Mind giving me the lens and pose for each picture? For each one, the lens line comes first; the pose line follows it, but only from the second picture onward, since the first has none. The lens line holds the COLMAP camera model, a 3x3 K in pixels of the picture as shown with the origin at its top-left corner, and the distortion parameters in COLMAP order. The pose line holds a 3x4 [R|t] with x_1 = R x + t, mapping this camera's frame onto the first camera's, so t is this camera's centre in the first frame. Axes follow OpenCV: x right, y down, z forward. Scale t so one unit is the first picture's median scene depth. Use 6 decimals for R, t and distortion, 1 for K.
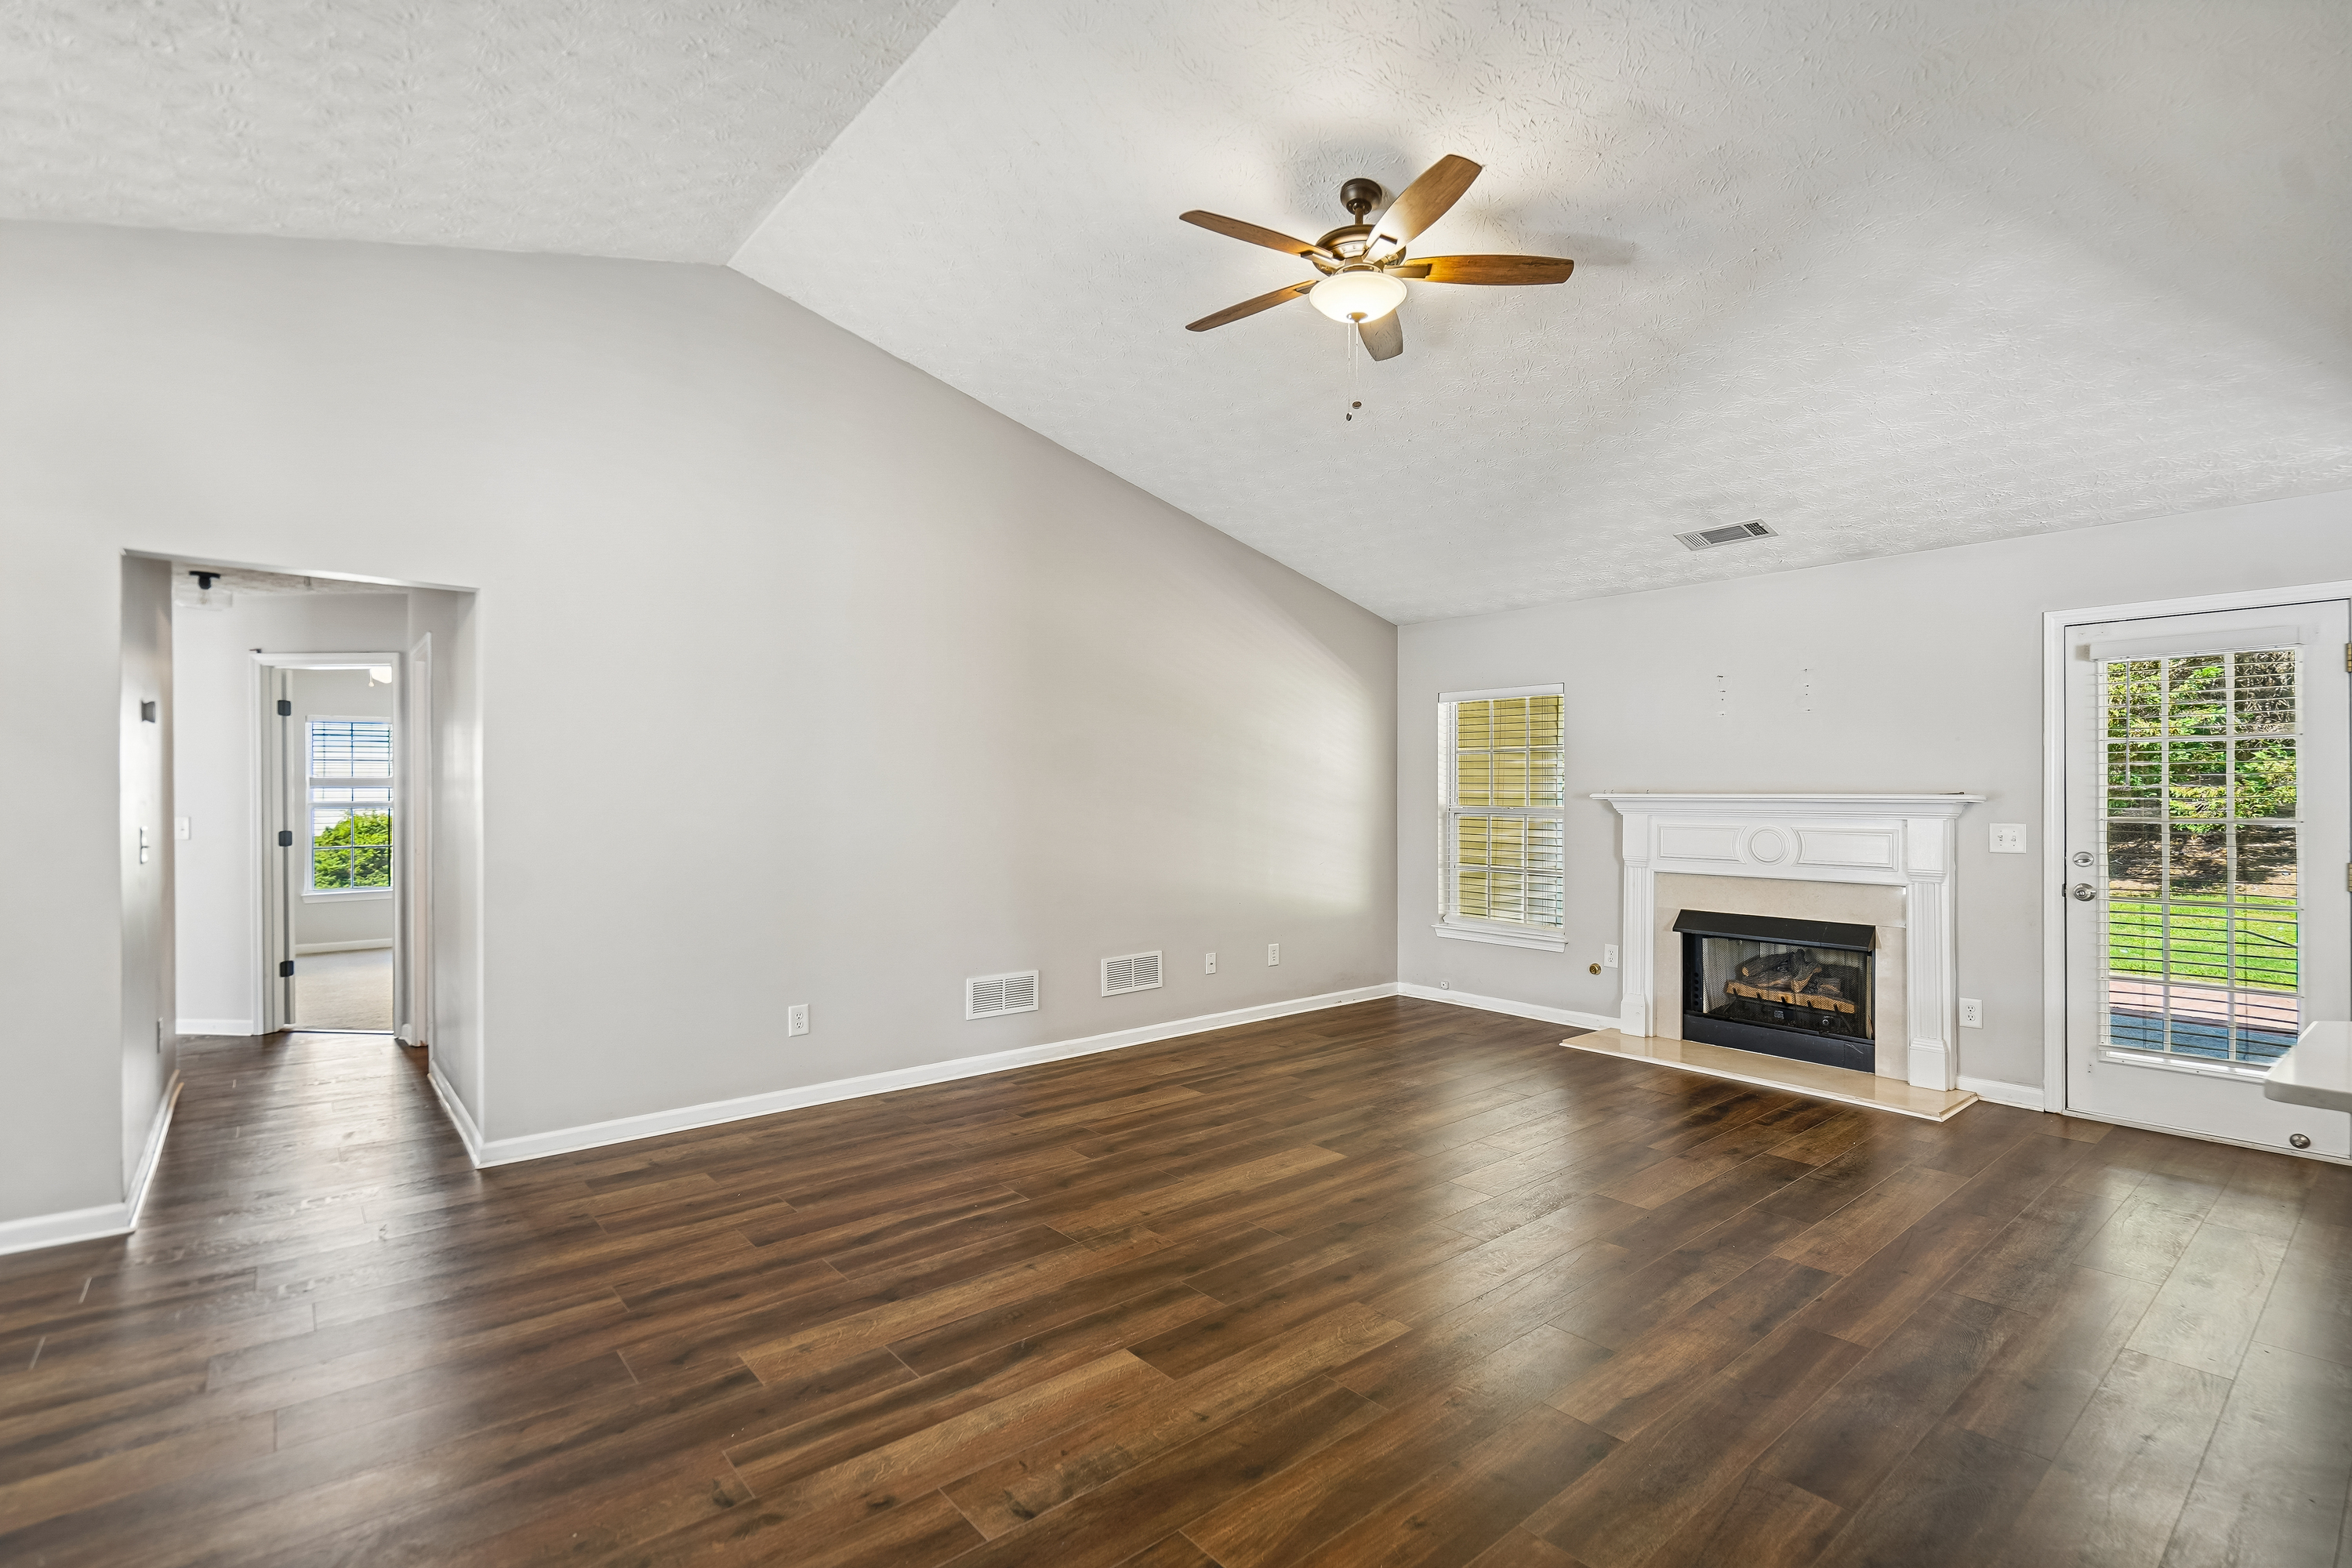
lens RADIAL K [[1086.2, 0, 1176.9], [0, 1086.2, 791.4], [0, 0, 1]] dist [-0.000092, -0.000631]
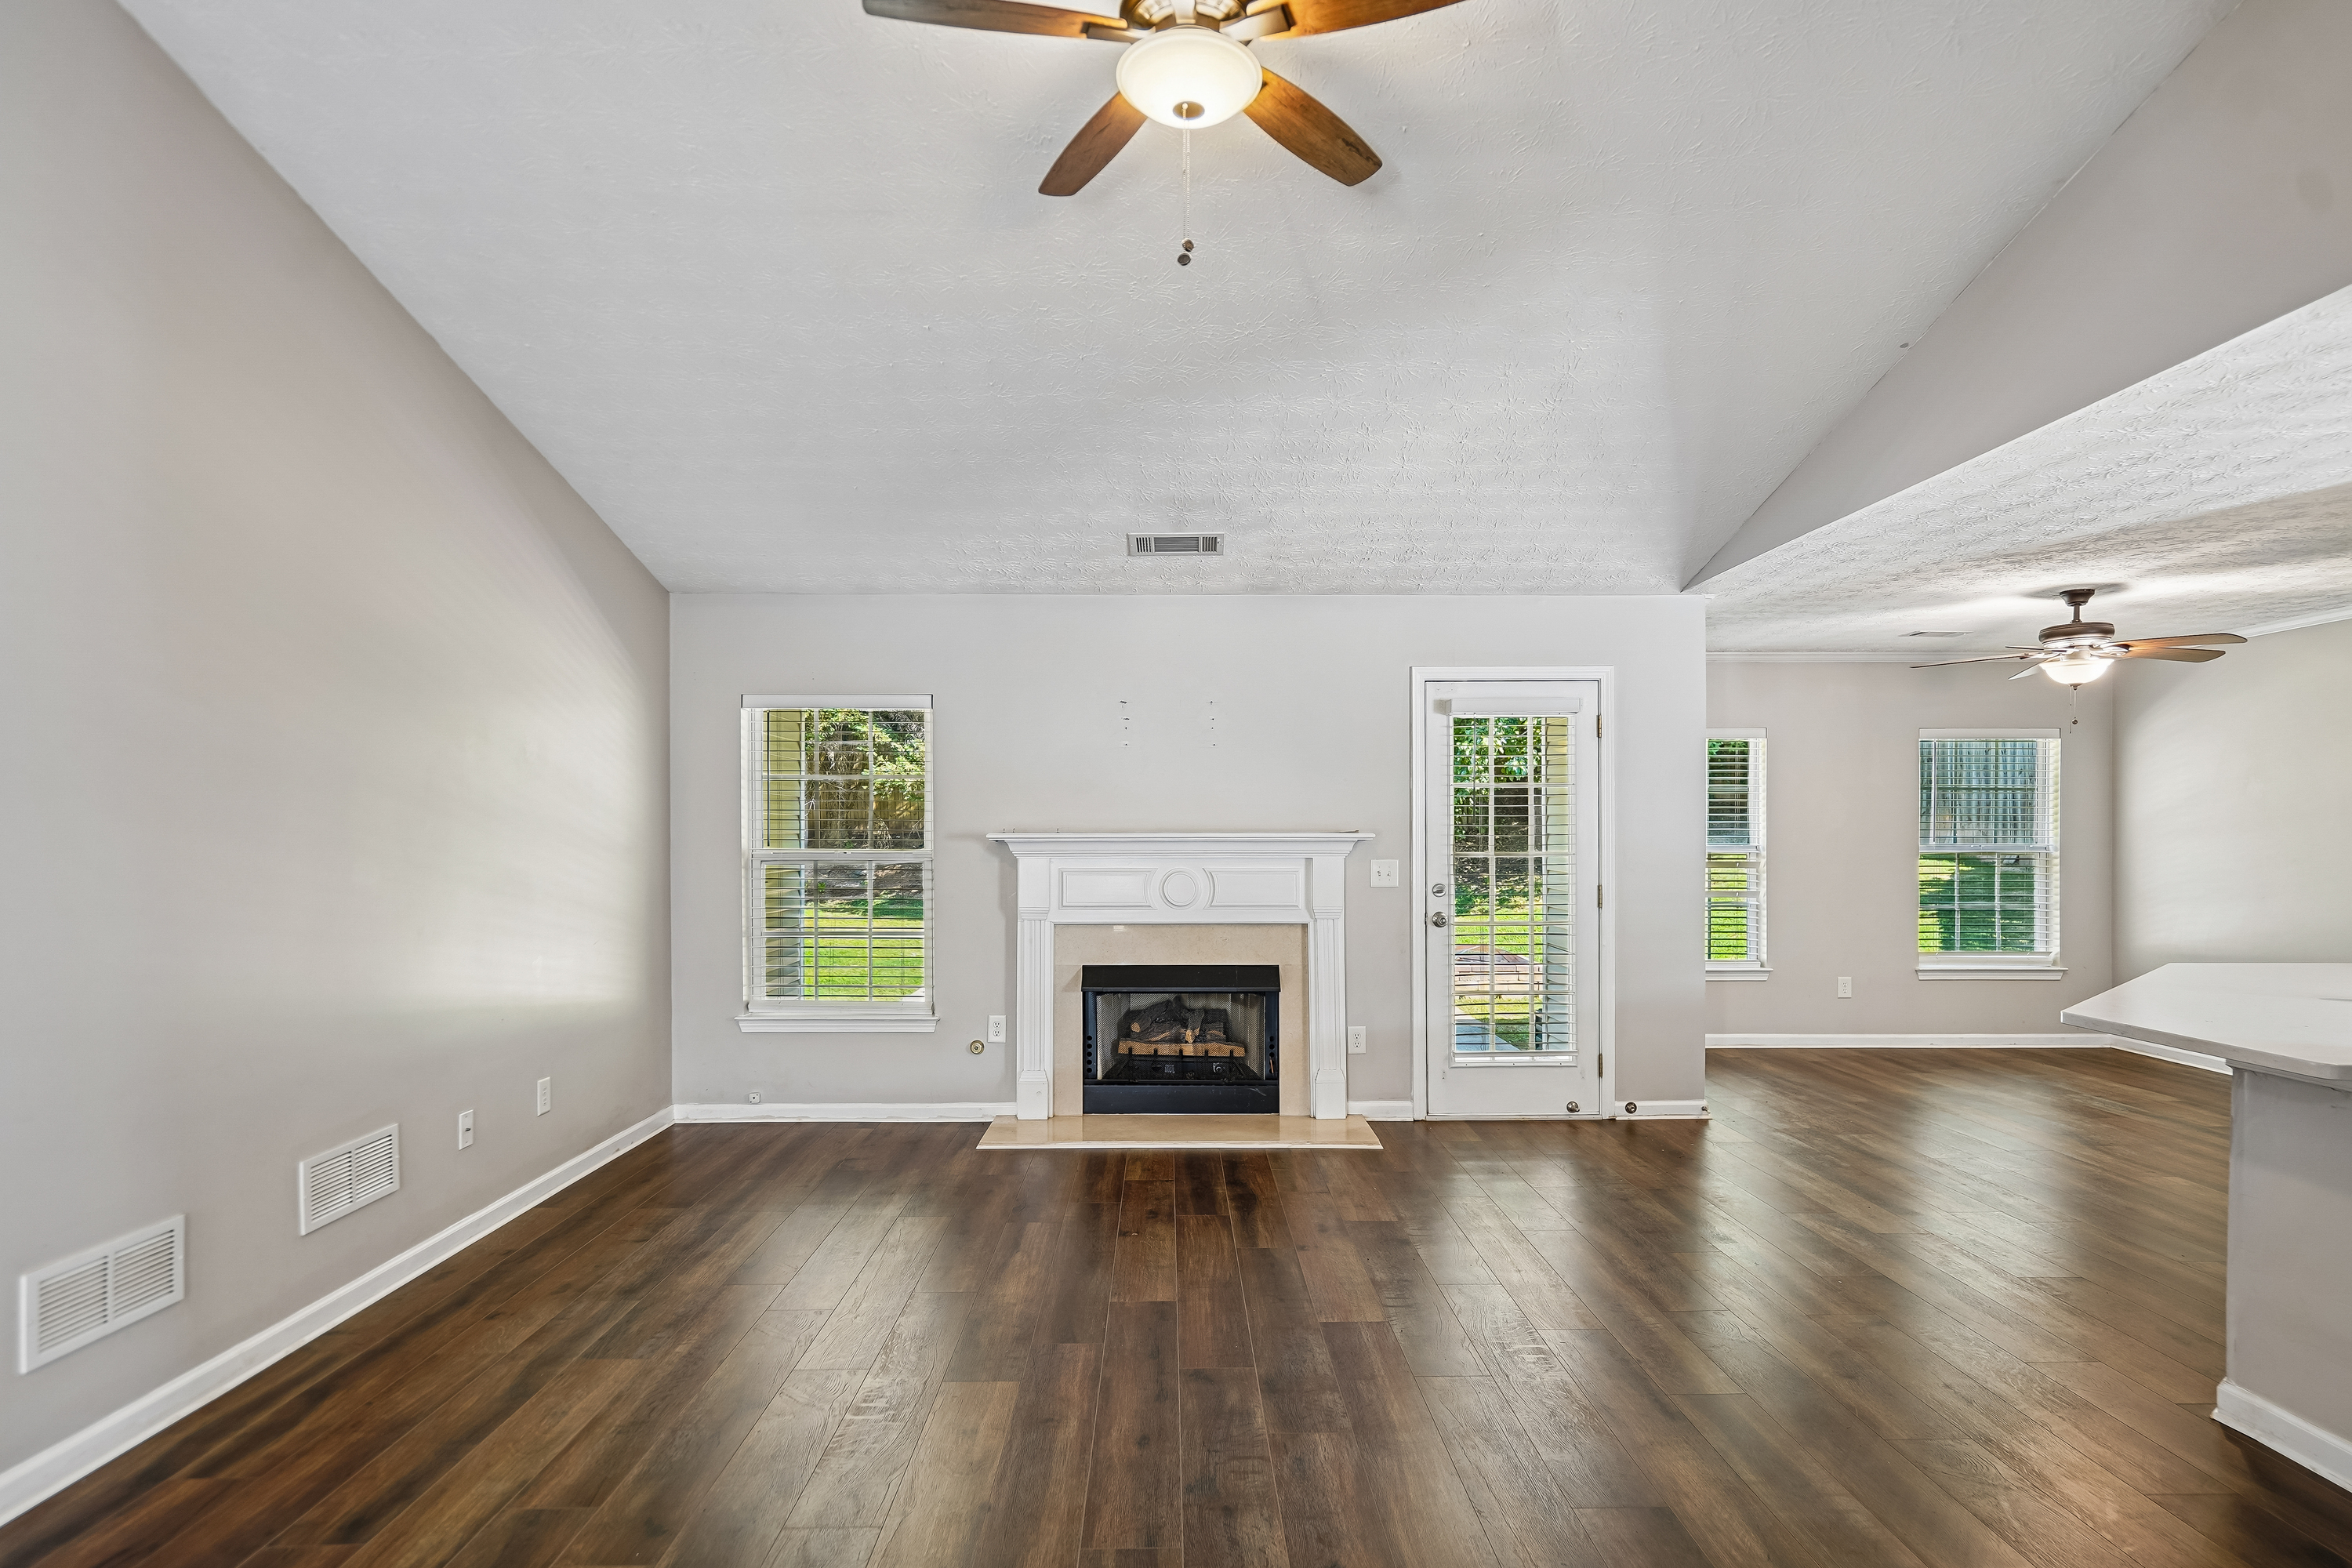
lens RADIAL K [[1228.0, 0, 1180.4], [0, 1228.0, 841.6], [0, 0, 1]] dist [0.003081, 0.000172]
pose [[0.632273, -0.007470, 0.774710, -0.285450], [0.000999, 0.999961, 0.008827, 0.000363], [-0.774745, -0.004807, 0.632255, 0.358986]]
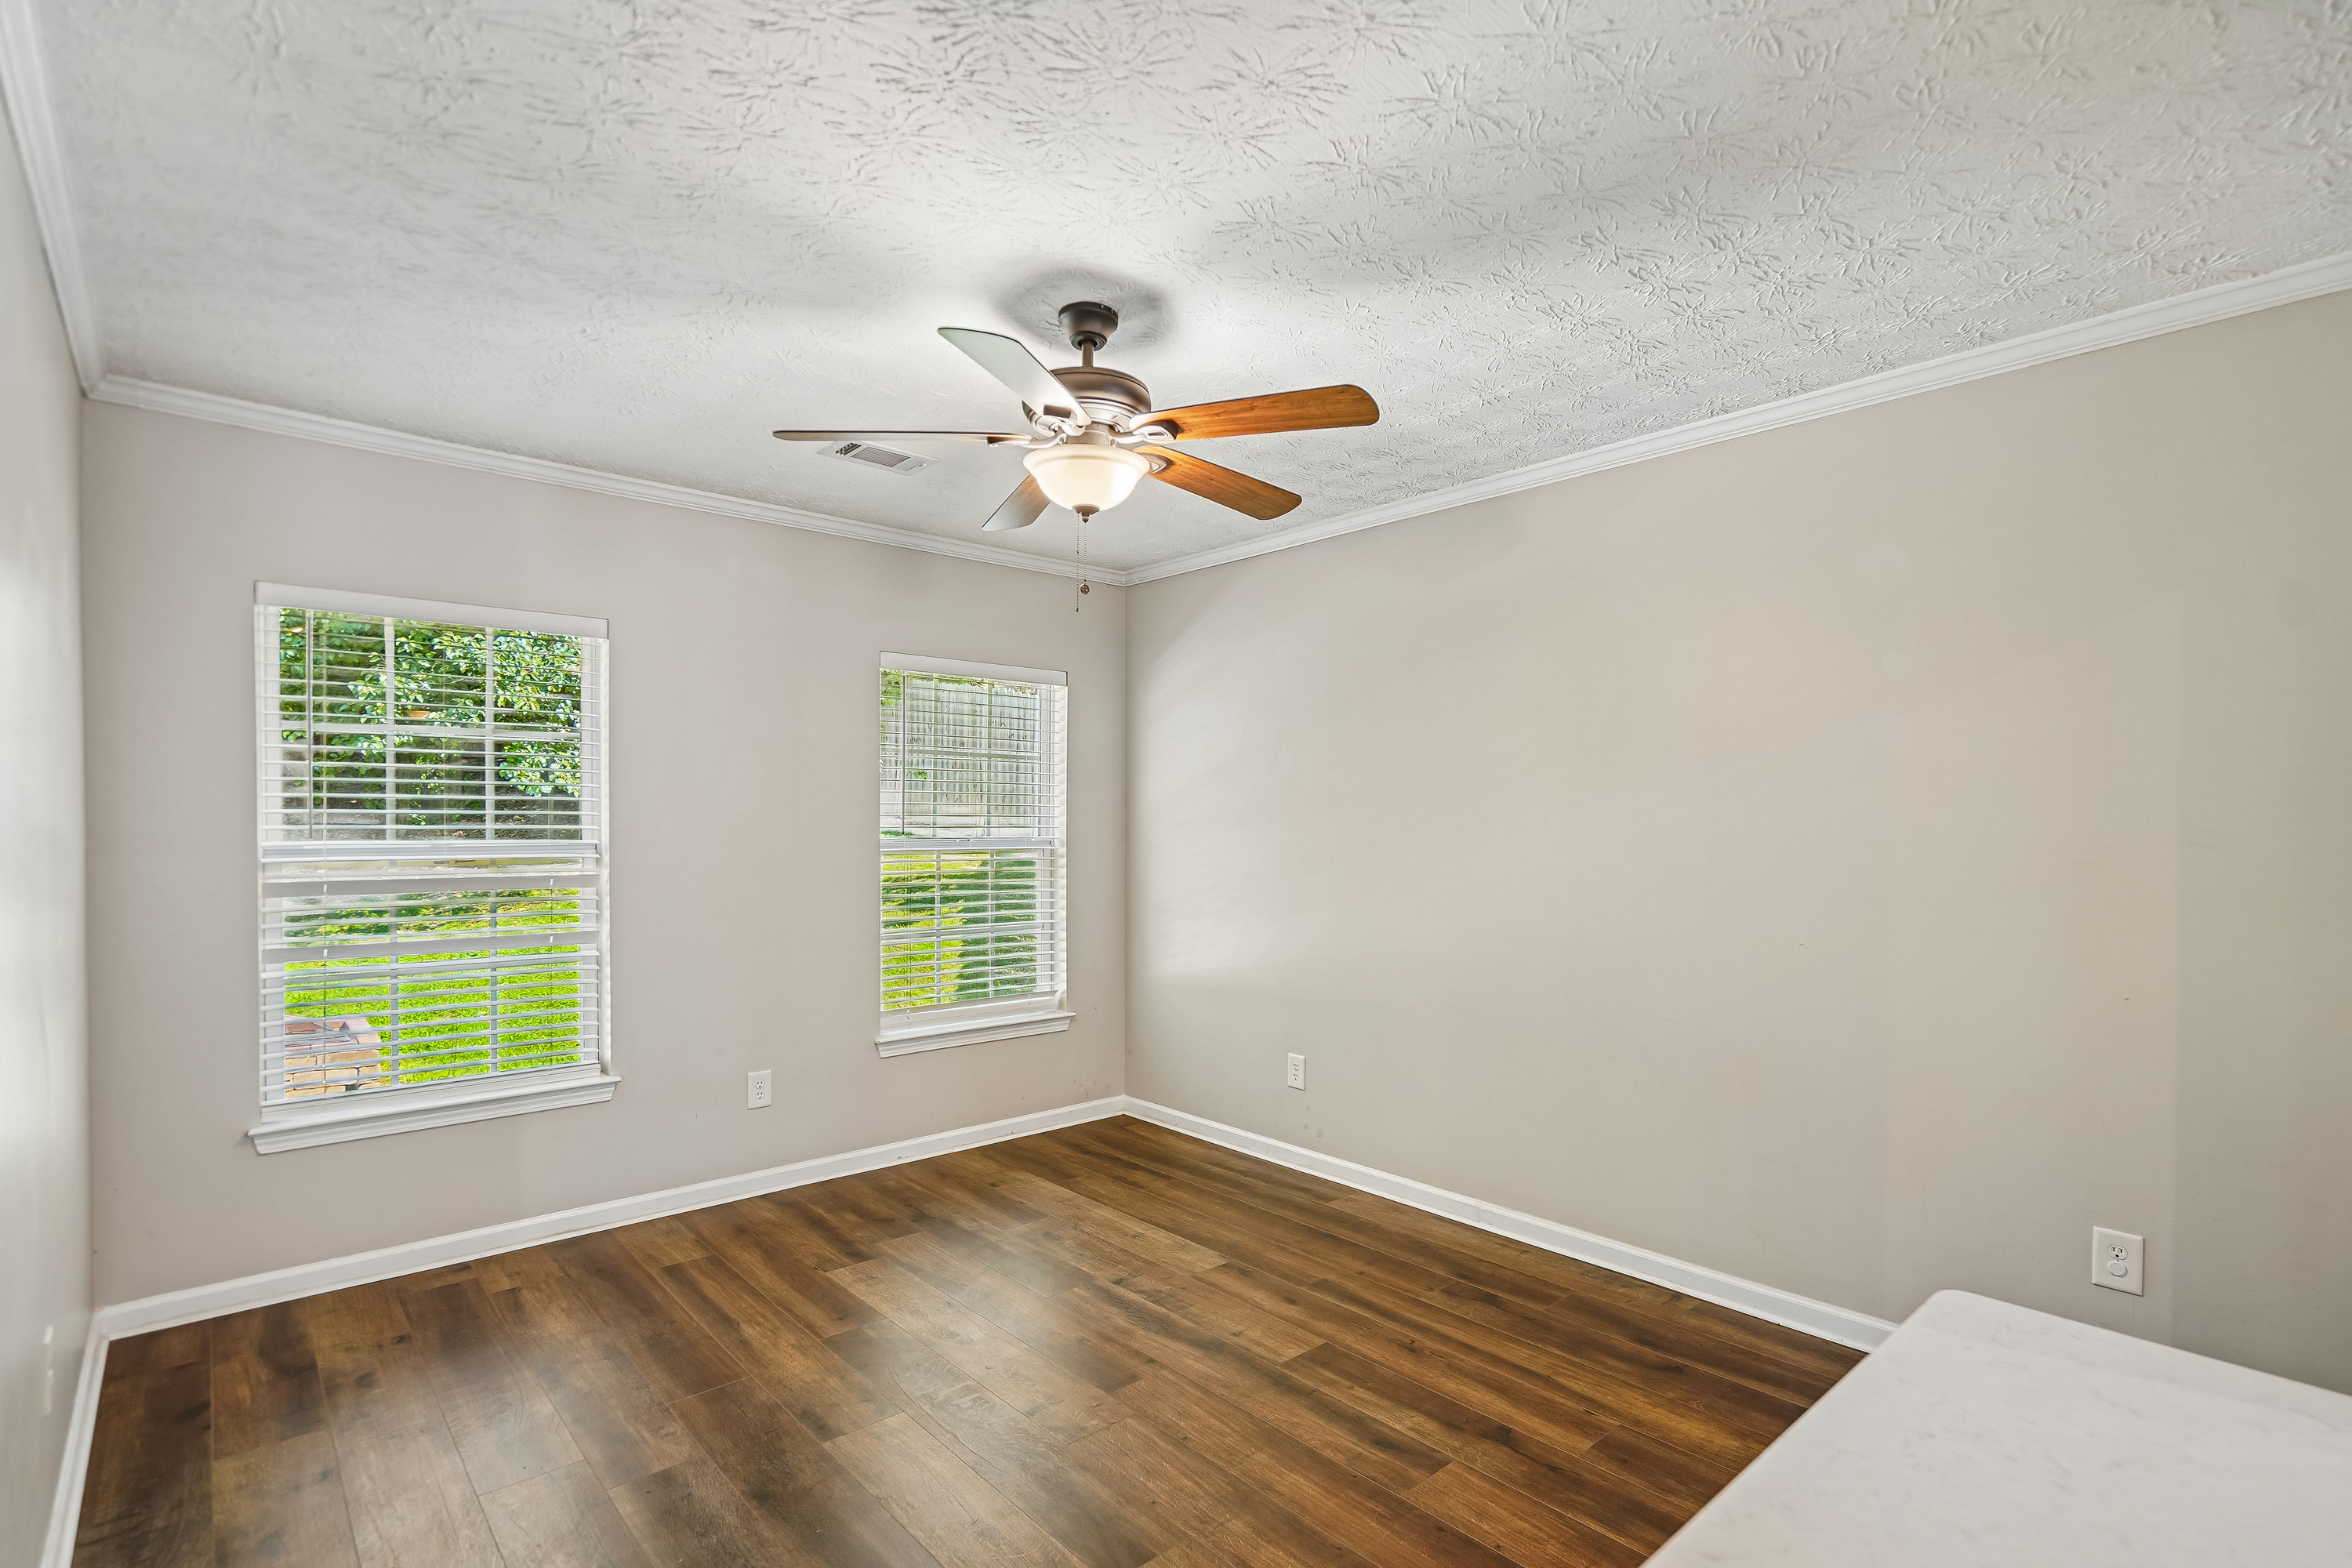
lens RADIAL K [[1090.9, 0, 1177.2], [0, 1090.9, 814.3], [0, 0, 1]] dist [-0.002188, 0.001220]
pose [[-0.032512, 0.004251, 0.999462, 0.623639], [-0.000401, 0.999991, -0.004266, 0.003313], [-0.999471, -0.000540, -0.032510, 0.412137]]
